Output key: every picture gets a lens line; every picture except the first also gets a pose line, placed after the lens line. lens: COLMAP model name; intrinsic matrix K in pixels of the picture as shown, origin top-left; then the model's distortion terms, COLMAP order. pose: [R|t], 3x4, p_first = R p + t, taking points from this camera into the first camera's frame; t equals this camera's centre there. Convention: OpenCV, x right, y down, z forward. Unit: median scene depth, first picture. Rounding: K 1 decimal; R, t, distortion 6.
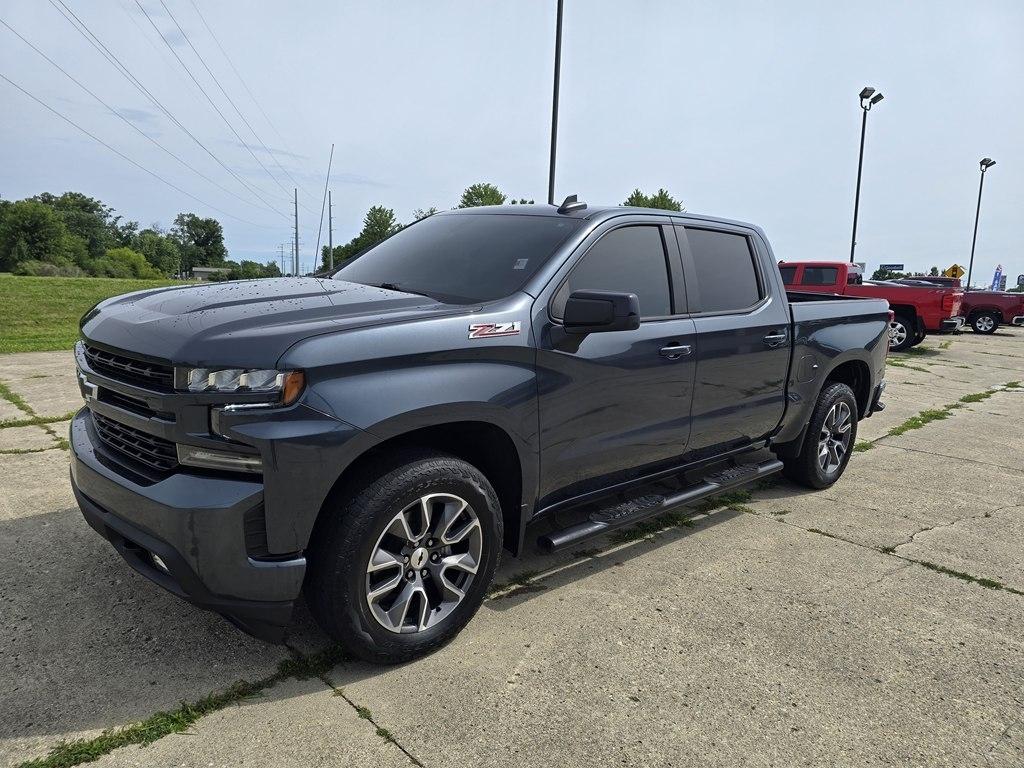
lens RADIAL K [[720.0, 0, 512.0], [0, 720.0, 384.0], [0, 0, 1]] dist [0.047908, -0.053285]
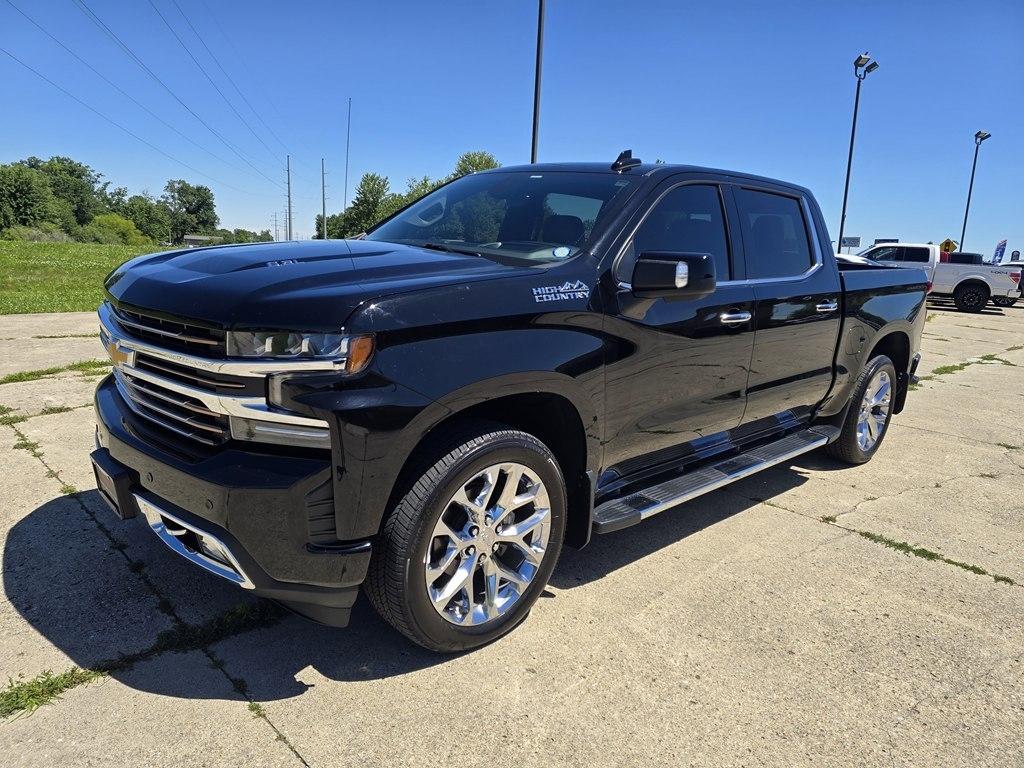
lens RADIAL K [[715.6, 0, 518.5], [0, 715.6, 389.7], [0, 0, 1]] dist [0.050773, -0.052904]
pose [[0.999895, 0.006850, 0.012791, 0.034319], [-0.007433, 0.998907, 0.046146, 0.004751], [-0.012461, -0.046236, 0.998853, 0.016625]]
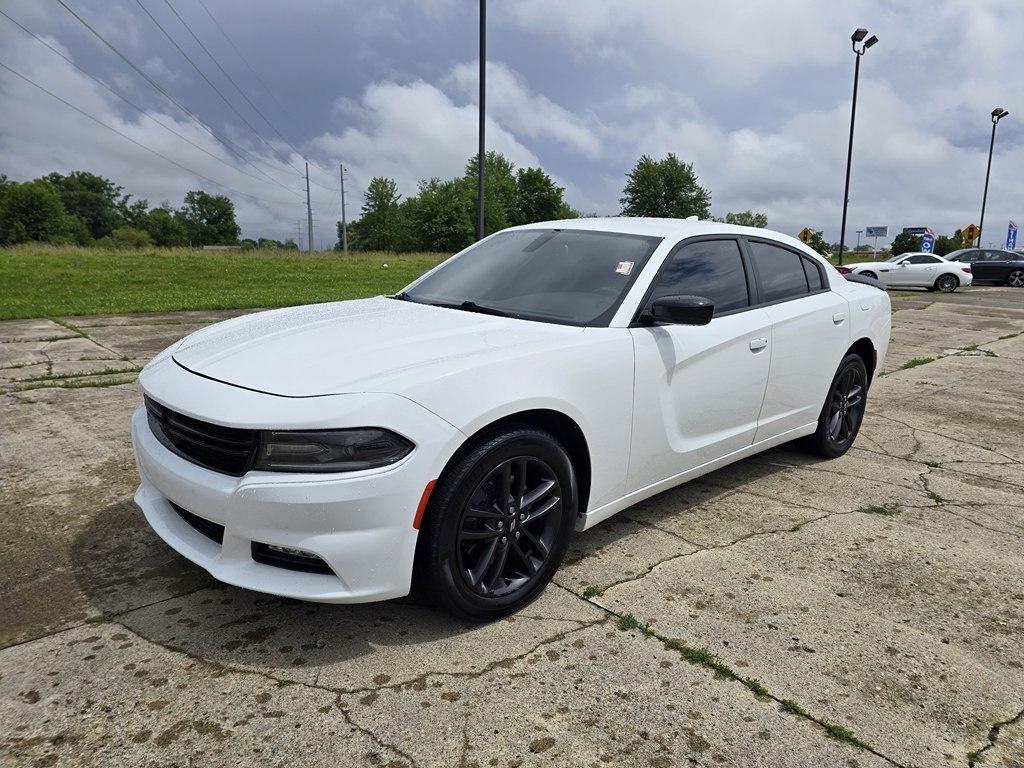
lens RADIAL K [[710.9, 0, 538.3], [0, 710.9, 394.1], [0, 0, 1]] dist [0.049493, -0.052872]
pose [[0.999746, -0.018966, -0.012134, 0.190744], [0.019560, 0.998514, 0.050873, 0.002759], [0.011151, -0.051097, 0.998631, 0.137585]]
